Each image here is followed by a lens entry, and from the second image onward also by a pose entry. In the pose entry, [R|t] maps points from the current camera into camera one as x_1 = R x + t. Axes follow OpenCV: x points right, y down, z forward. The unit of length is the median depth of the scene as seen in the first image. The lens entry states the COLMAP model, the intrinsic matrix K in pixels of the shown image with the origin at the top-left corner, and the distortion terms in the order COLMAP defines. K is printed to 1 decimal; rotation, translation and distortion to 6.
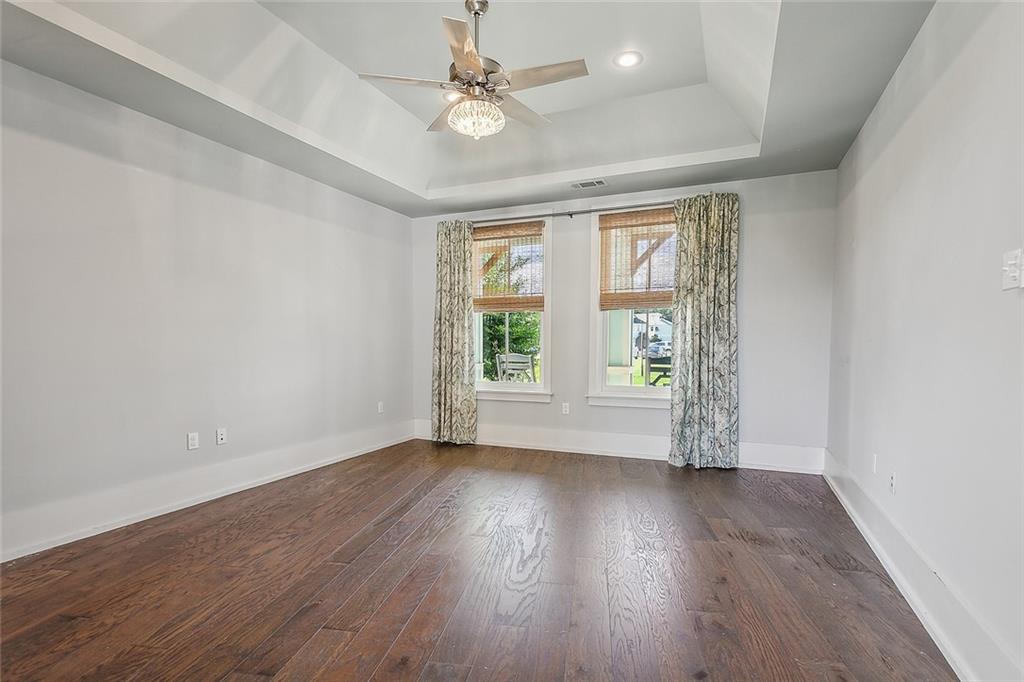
lens RADIAL K [[505.4, 0, 512.2], [0, 505.4, 346.5], [0, 0, 1]] dist [-0.000515, 0.001182]
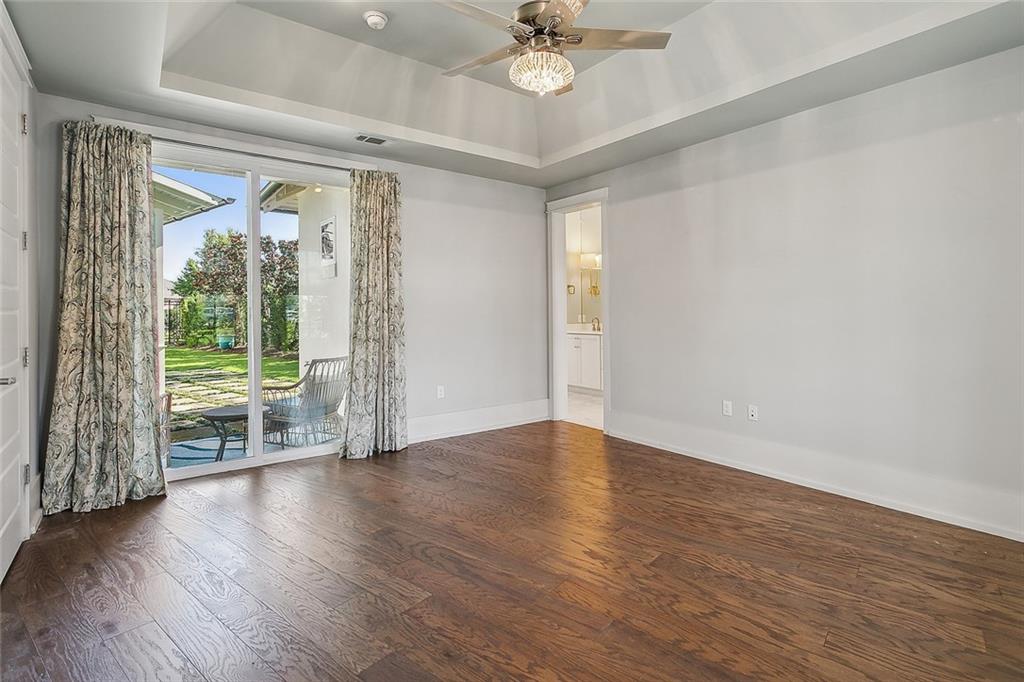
lens RADIAL K [[504.4, 0, 512.1], [0, 504.4, 304.8], [0, 0, 1]] dist [-0.000637, 0.000181]
pose [[-0.486617, -0.004397, -0.873604, 0.579370], [-0.001674, 0.999990, -0.004101, -0.037489], [0.873614, -0.000533, -0.486620, 1.125095]]
